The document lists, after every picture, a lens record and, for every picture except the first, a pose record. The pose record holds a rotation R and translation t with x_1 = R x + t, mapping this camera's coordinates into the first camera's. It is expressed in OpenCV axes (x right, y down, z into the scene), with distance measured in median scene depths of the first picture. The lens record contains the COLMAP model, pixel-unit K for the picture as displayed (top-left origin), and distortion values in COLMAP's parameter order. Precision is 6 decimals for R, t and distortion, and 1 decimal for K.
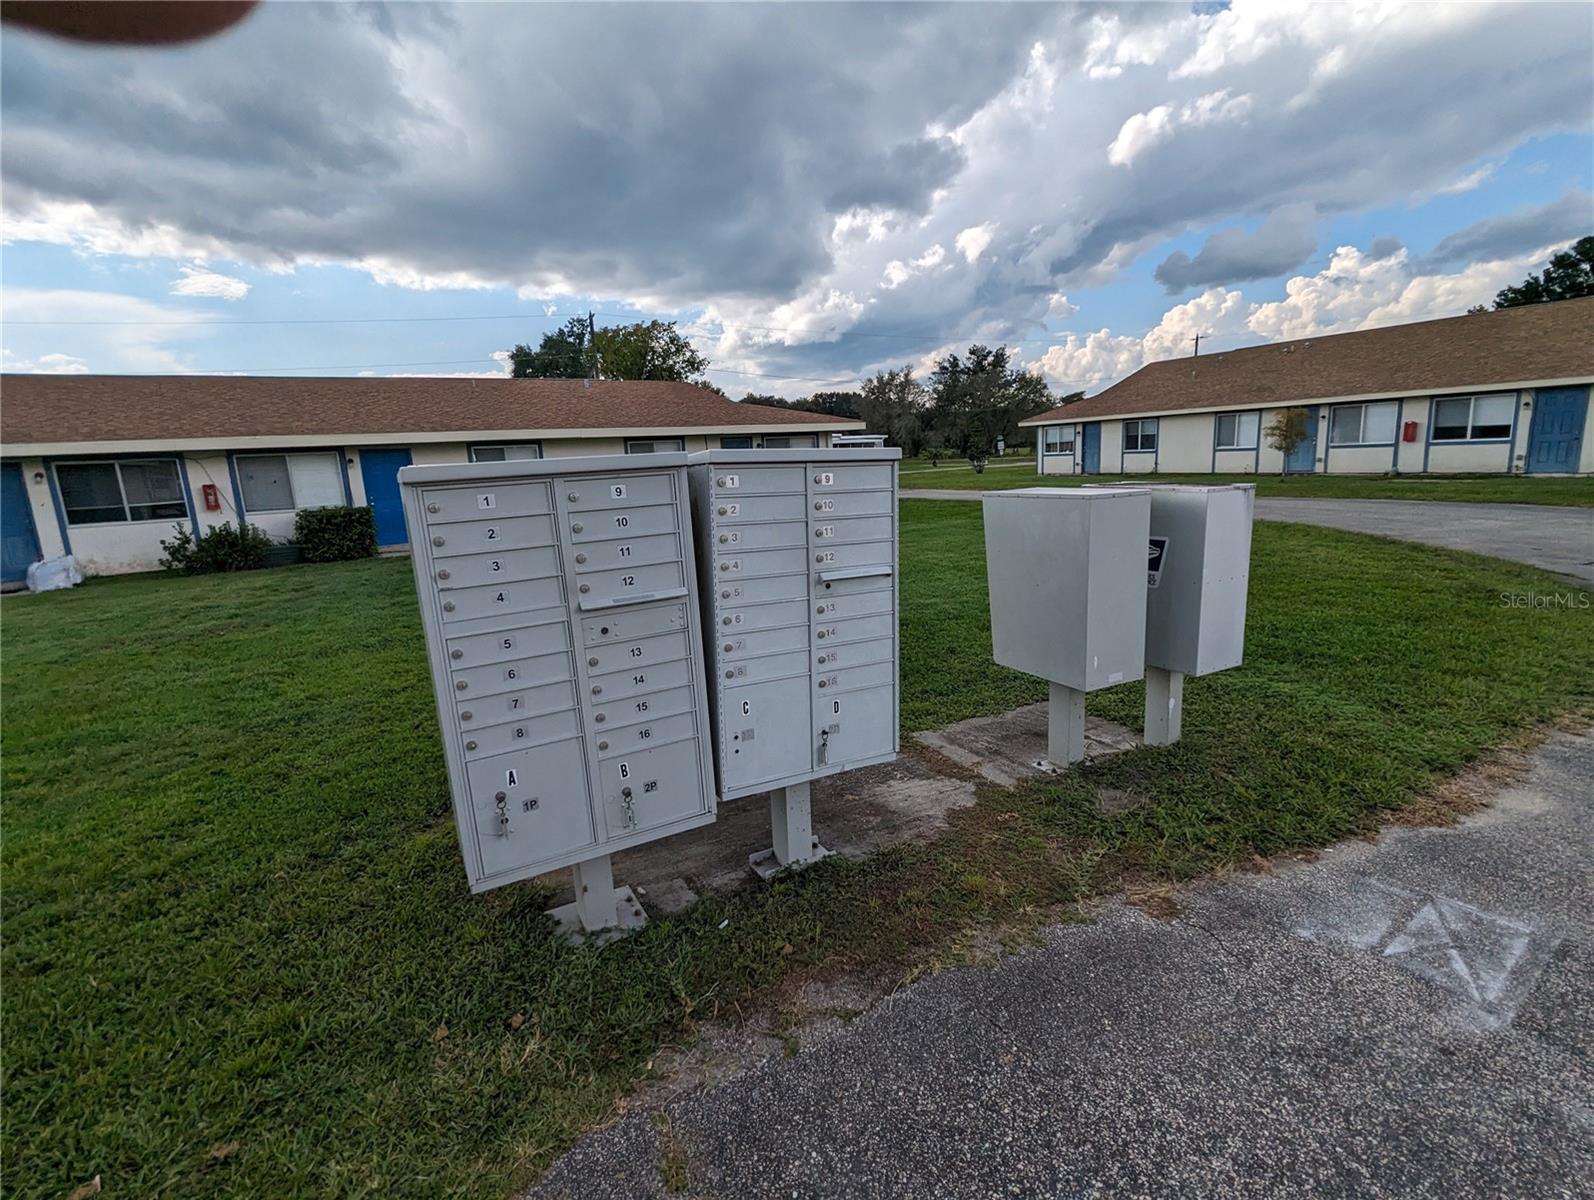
lens RADIAL K [[757.6, 0, 797.9], [0, 757.6, 601.4], [0, 0, 1]] dist [0.001888, 0.002128]
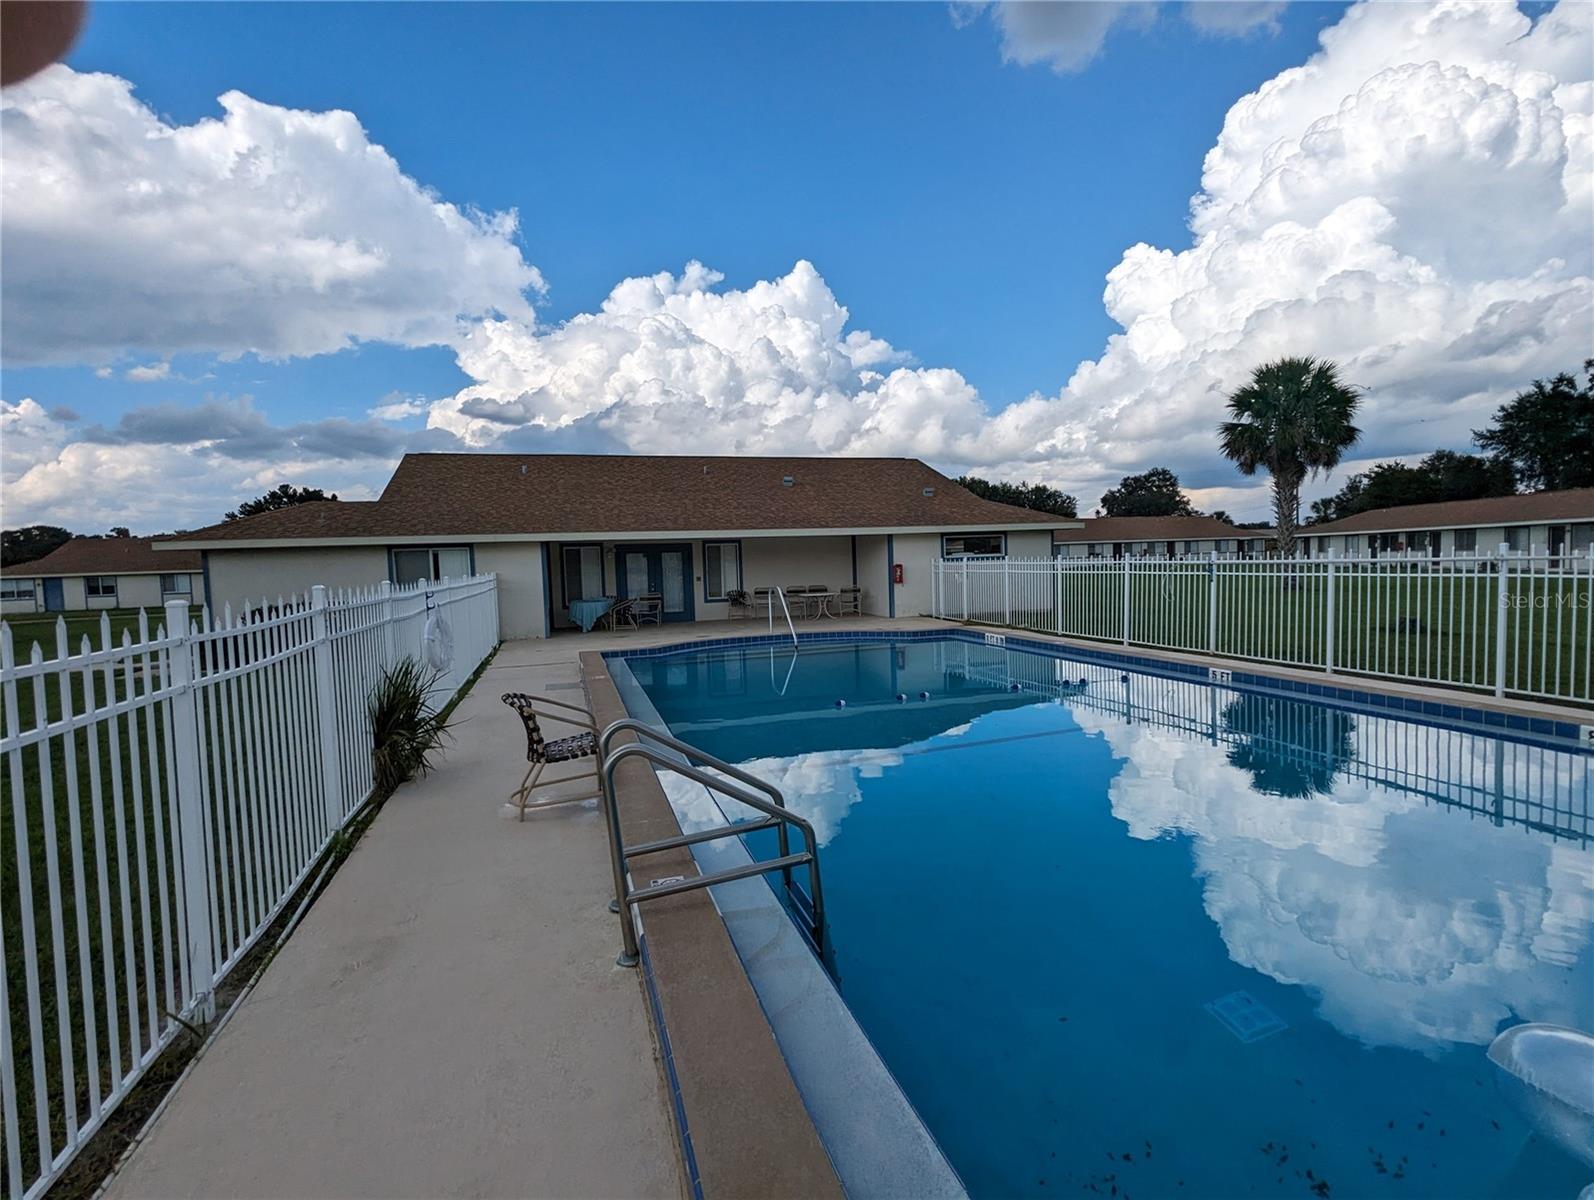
lens RADIAL K [[757.6, 0, 794.9], [0, 757.6, 600.6], [0, 0, 1]] dist [0.001888, 0.002128]
pose [[0.164276, -0.015975, 0.986285, -0.859104], [0.215870, 0.976214, -0.020144, 0.155319], [-0.962504, 0.216218, 0.163817, -0.649853]]
